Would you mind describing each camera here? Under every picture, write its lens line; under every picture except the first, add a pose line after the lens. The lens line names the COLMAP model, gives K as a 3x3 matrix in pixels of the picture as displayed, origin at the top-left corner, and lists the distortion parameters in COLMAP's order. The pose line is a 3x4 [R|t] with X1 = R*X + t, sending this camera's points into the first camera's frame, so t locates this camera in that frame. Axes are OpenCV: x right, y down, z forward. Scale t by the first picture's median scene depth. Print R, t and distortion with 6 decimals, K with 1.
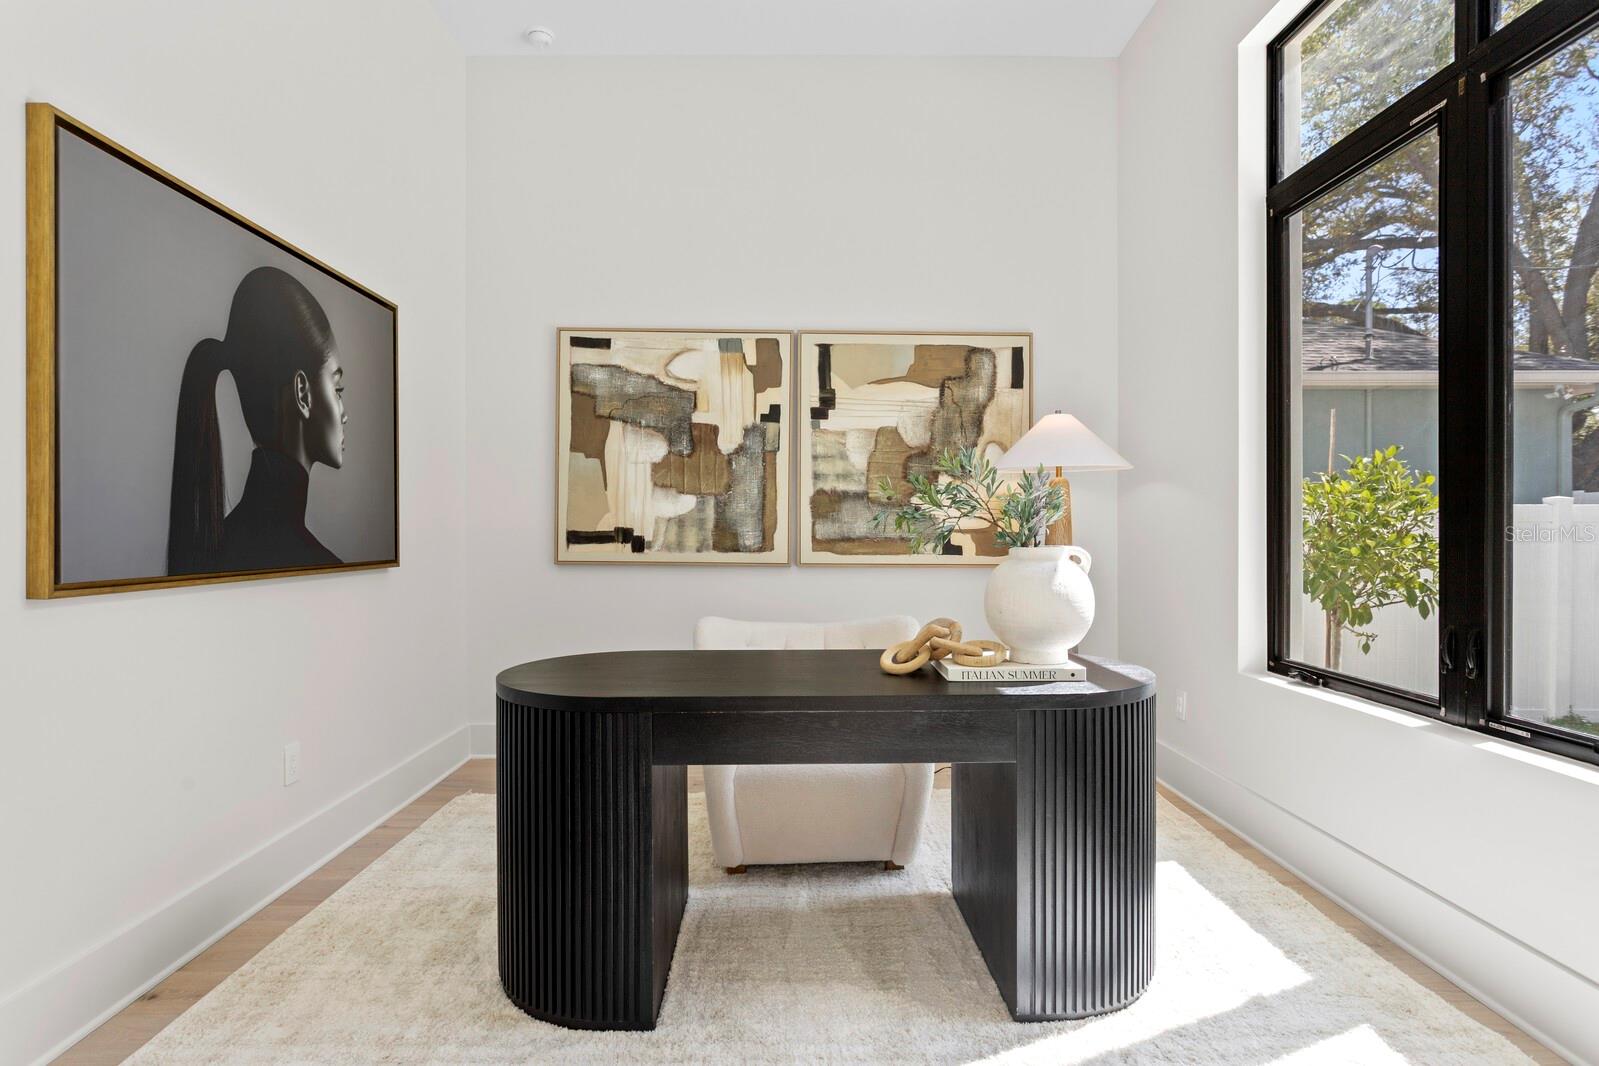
lens RADIAL K [[797.3, 0, 776.4], [0, 797.3, 537.4], [0, 0, 1]] dist [-0.030377, 0.016447]
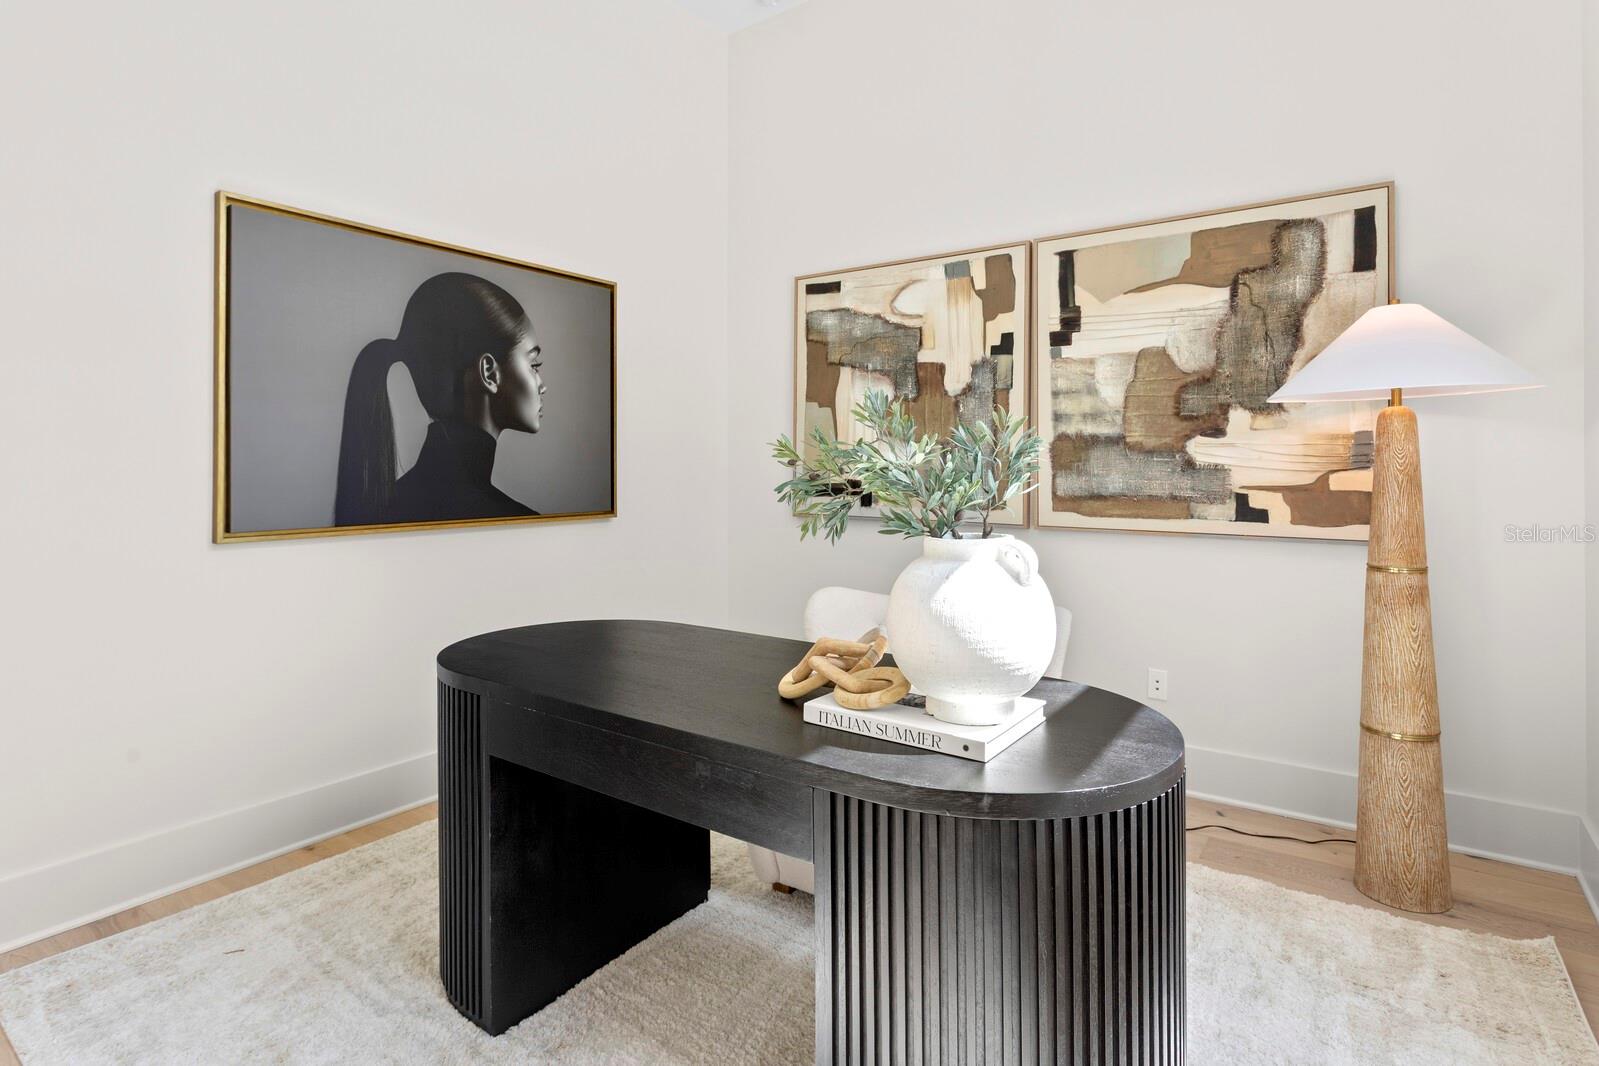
lens RADIAL K [[797.3, 0, 793.5], [0, 797.3, 461.9], [0, 0, 1]] dist [-0.030377, 0.016447]
pose [[0.805009, -0.006196, -0.593231, 0.310029], [-0.001515, 0.999921, -0.012499, -0.021704], [0.593261, 0.010961, 0.804936, 0.202010]]
